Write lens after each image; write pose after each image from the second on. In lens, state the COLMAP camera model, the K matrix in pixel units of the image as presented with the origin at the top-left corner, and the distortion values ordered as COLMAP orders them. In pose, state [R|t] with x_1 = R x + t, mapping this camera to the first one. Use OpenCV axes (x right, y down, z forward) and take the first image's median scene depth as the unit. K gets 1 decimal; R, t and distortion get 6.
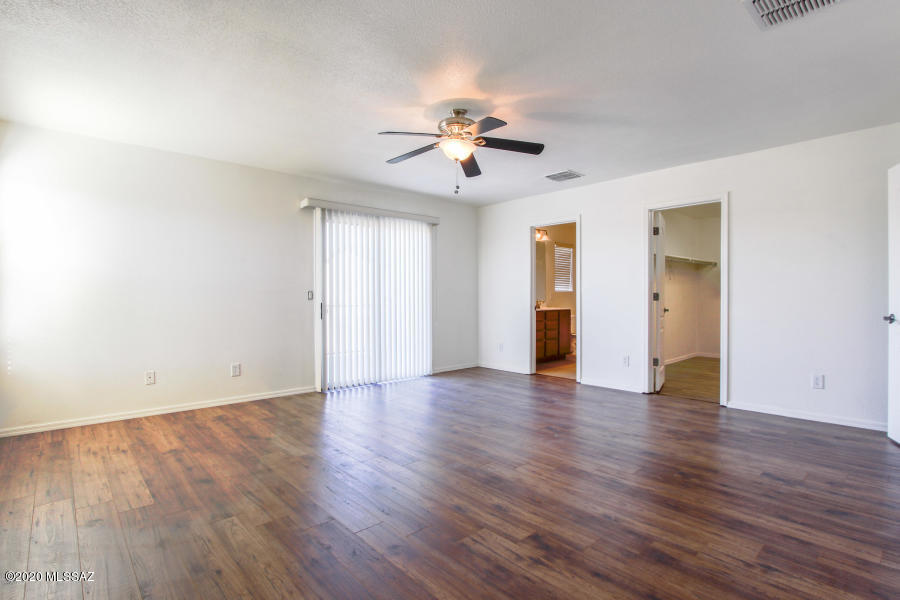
lens RADIAL K [[440.1, 0, 450.0], [0, 440.1, 300.0], [0, 0, 1]] dist [-0.068067, -0.000023]
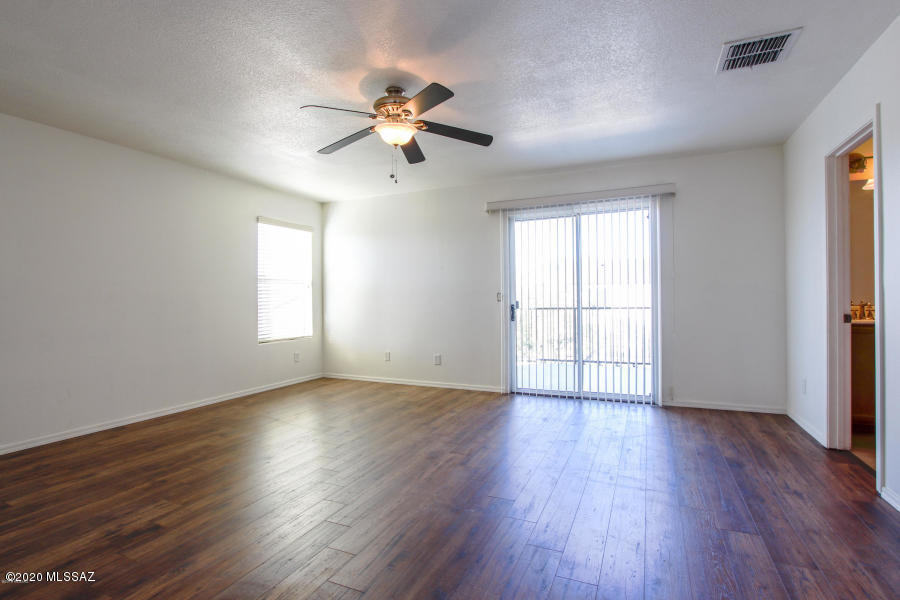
lens RADIAL K [[440.9, 0, 450.0], [0, 440.9, 300.0], [0, 0, 1]] dist [-0.019506, 0.000000]
pose [[0.392264, -0.000028, -0.919853, 0.626317], [0.001814, 0.999998, 0.000744, -0.005096], [0.919851, -0.001961, 0.392263, 0.531024]]
